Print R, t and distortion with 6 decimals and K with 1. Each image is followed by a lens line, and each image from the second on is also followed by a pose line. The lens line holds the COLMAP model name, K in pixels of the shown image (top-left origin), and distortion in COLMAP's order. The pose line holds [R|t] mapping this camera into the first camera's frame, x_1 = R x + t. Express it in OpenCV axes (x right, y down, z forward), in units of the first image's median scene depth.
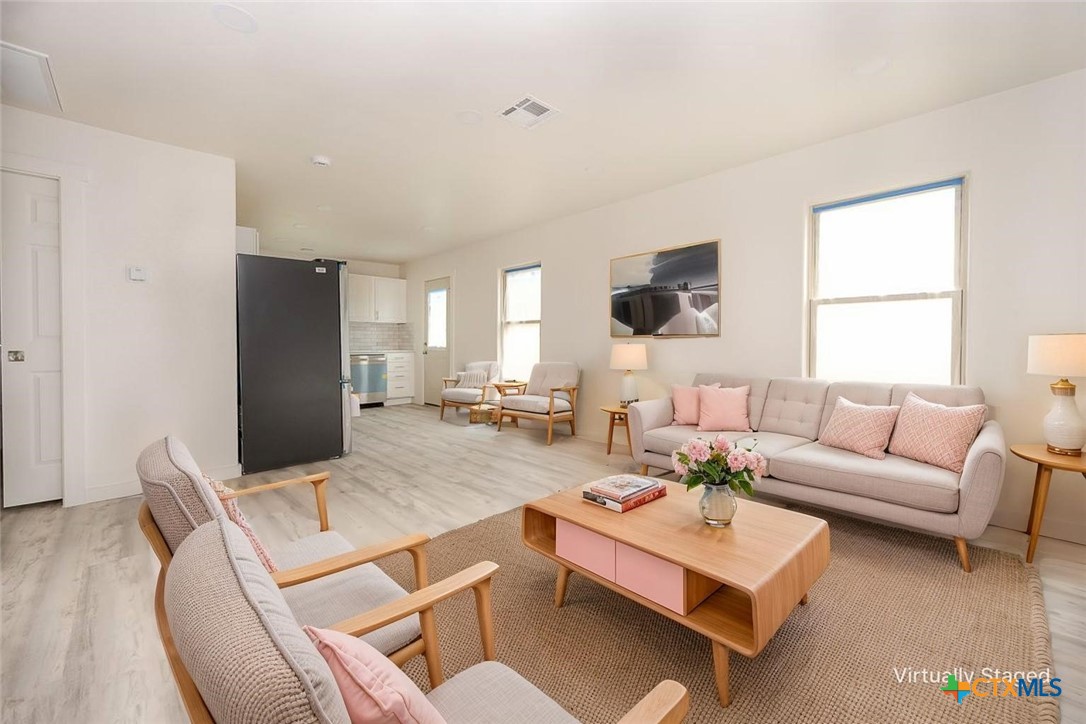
lens RADIAL K [[438.4, 0, 526.4], [0, 438.4, 357.0], [0, 0, 1]] dist [-0.000040, 0.000025]
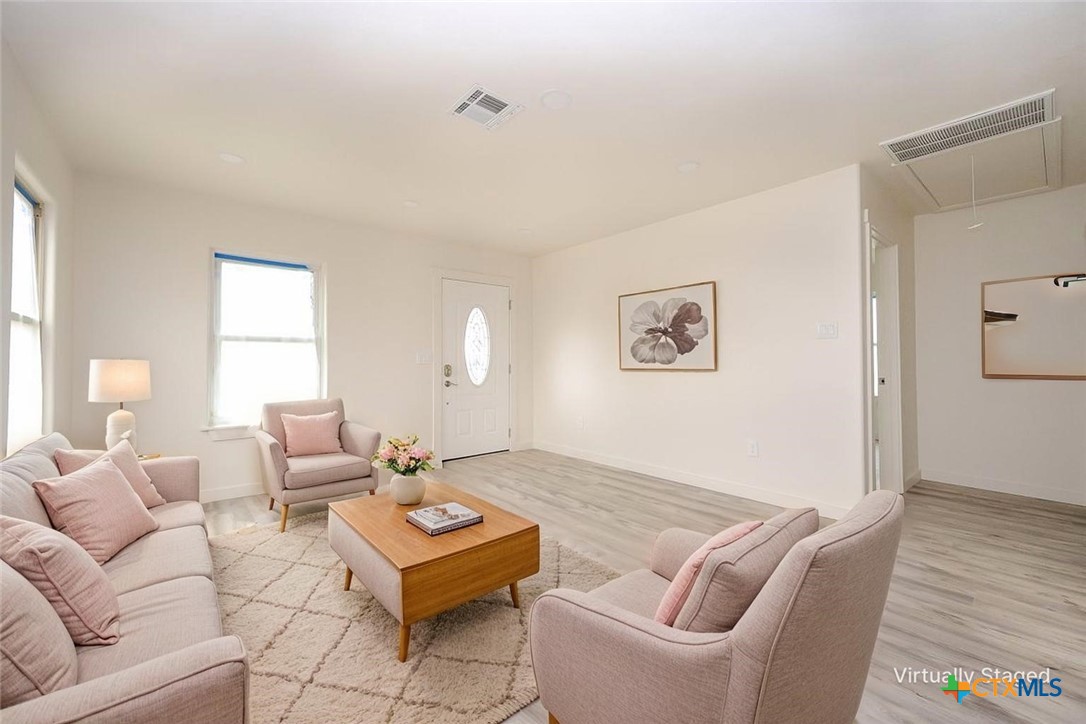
lens RADIAL K [[439.4, 0, 527.8], [0, 439.4, 357.1], [0, 0, 1]] dist [0.000188, 0.000001]
pose [[-0.998030, 0.003891, 0.062617, -0.148351], [0.004808, 0.999883, 0.014503, -0.089432], [-0.062553, 0.014775, -0.997932, 2.106027]]
